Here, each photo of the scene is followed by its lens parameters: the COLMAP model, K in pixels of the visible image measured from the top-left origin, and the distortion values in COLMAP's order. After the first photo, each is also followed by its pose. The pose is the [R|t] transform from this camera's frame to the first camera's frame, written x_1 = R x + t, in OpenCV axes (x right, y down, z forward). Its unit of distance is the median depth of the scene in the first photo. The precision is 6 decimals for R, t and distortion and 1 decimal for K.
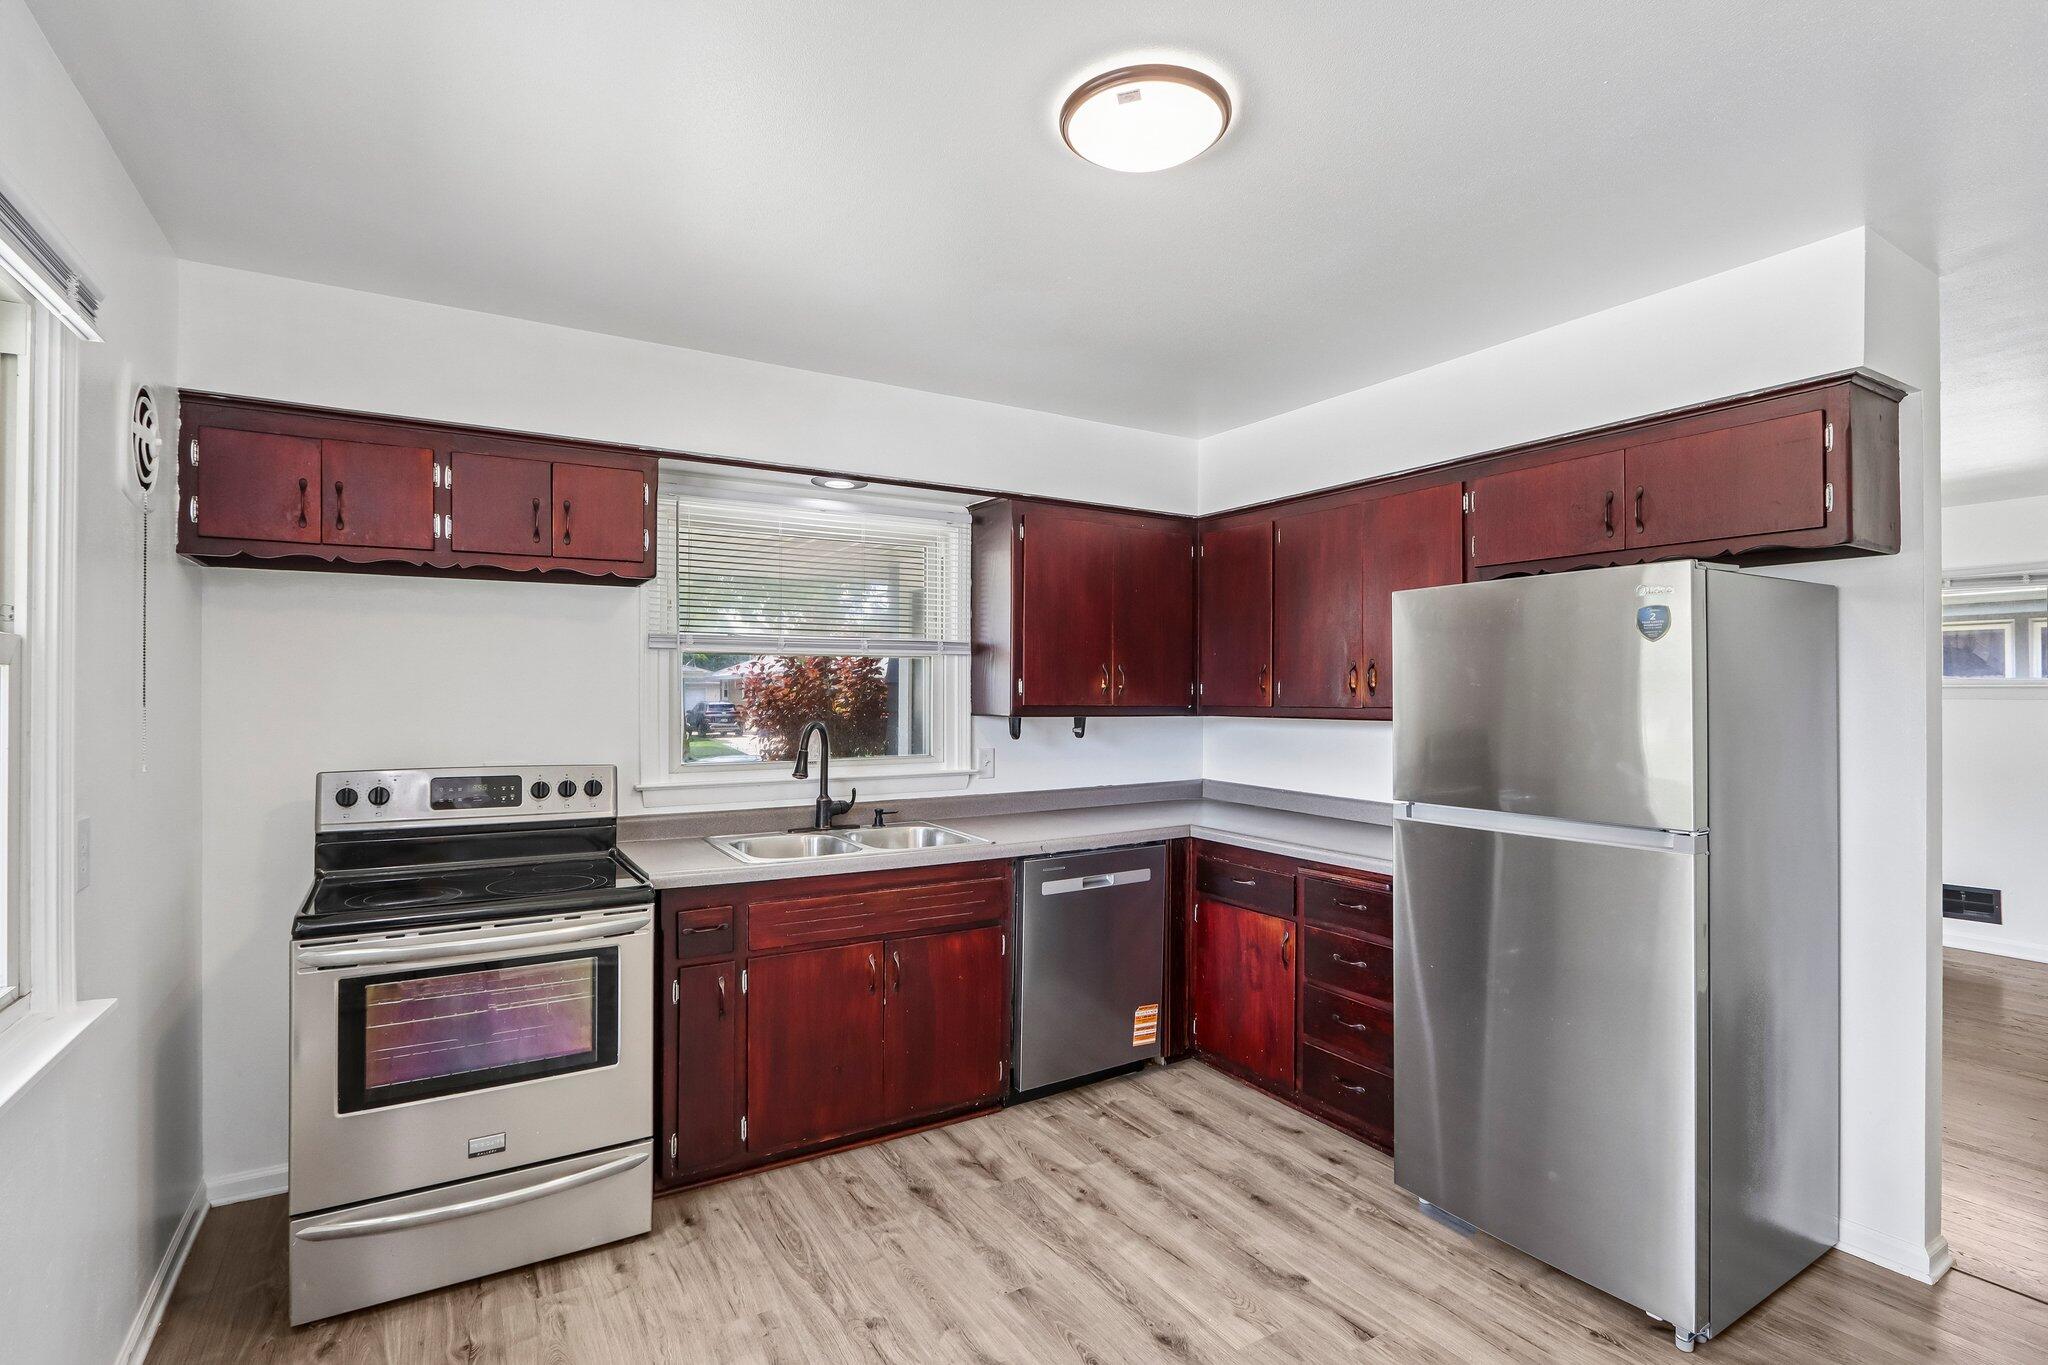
lens RADIAL K [[960.2, 0, 1014.0], [0, 960.2, 682.0], [0, 0, 1]] dist [-0.014747, 0.001844]
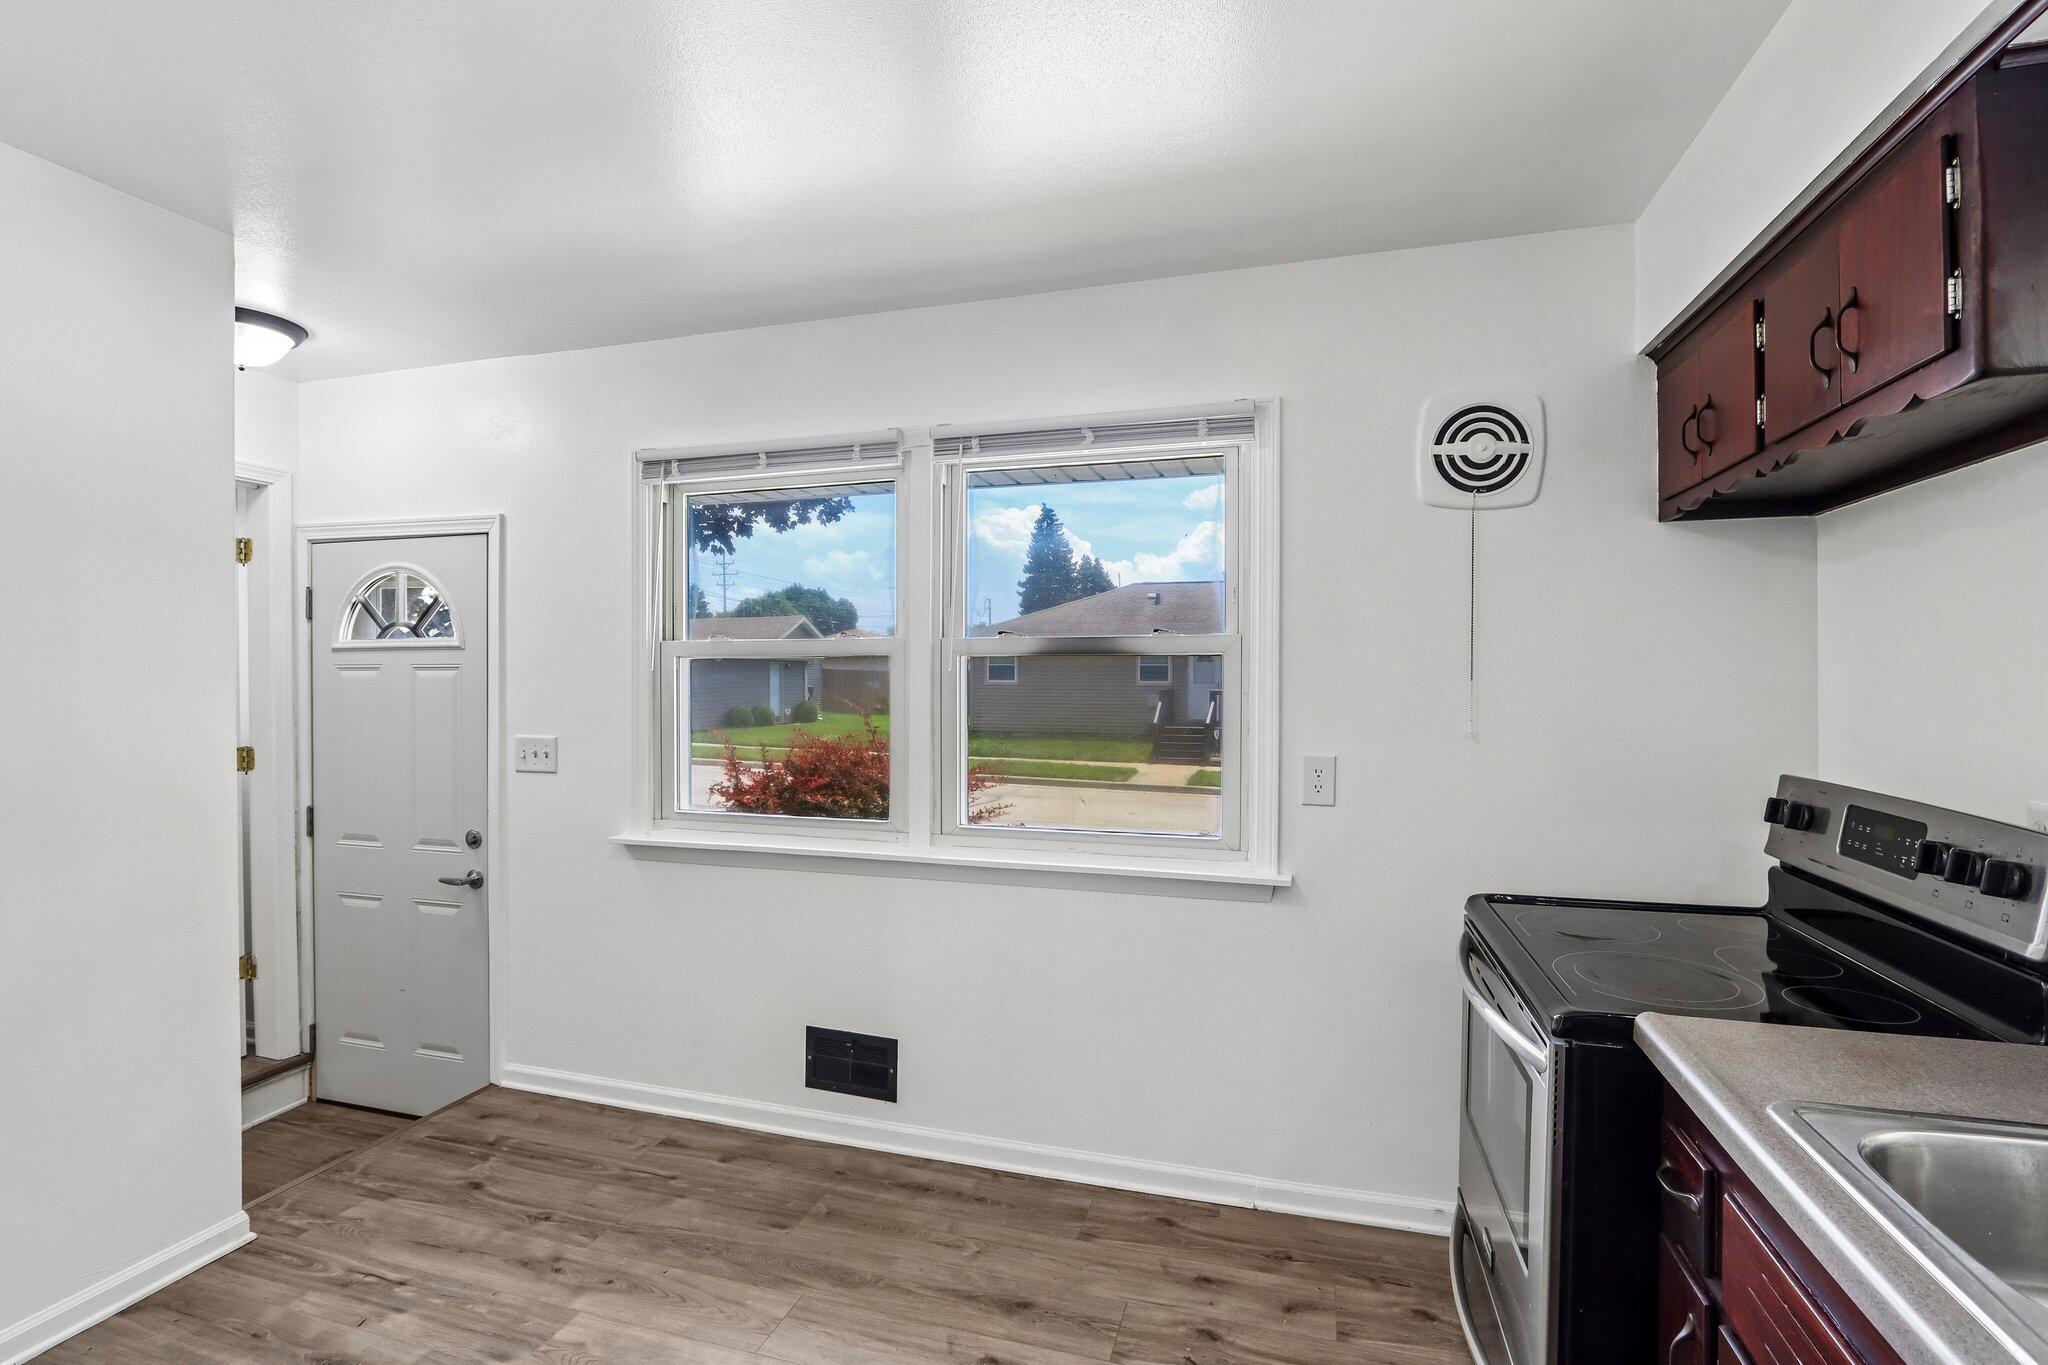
lens RADIAL K [[960.2, 0, 1018.7], [0, 960.2, 681.6], [0, 0, 1]] dist [-0.014747, 0.001844]
pose [[-0.741605, 0.003413, -0.670829, 0.198795], [0.005156, 0.999987, -0.000613, 0.017335], [0.670817, -0.003914, -0.741612, 1.052096]]
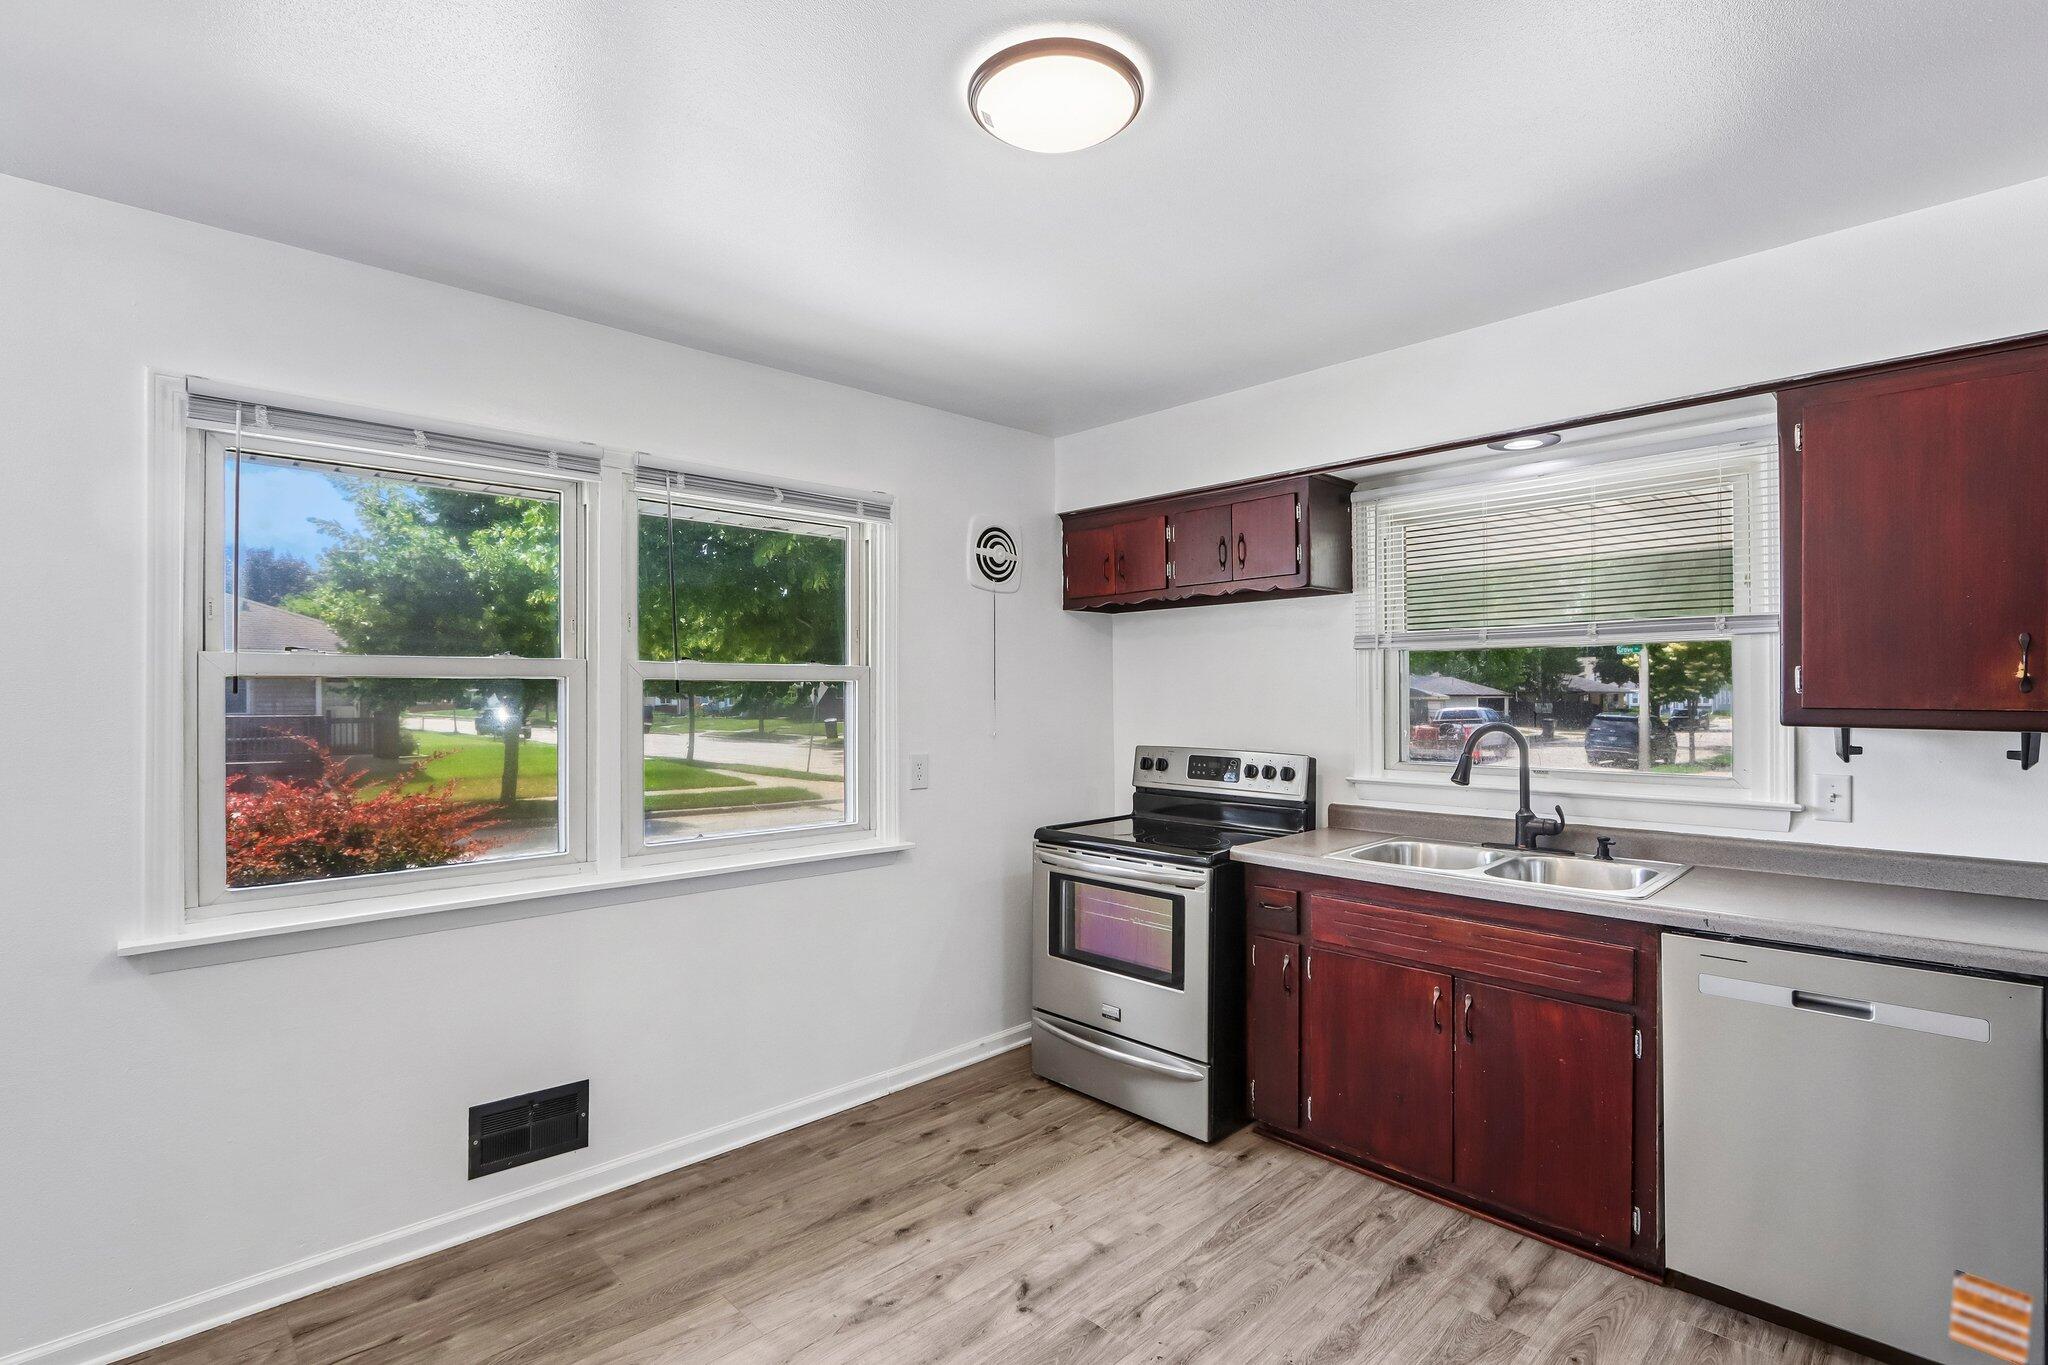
lens RADIAL K [[960.2, 0, 1014.9], [0, 960.2, 686.0], [0, 0, 1]] dist [-0.014747, 0.001844]
pose [[0.215318, -0.010641, -0.976486, 0.643378], [0.012835, 0.999885, -0.008066, 0.010387], [0.976460, -0.010797, 0.215429, 0.447218]]
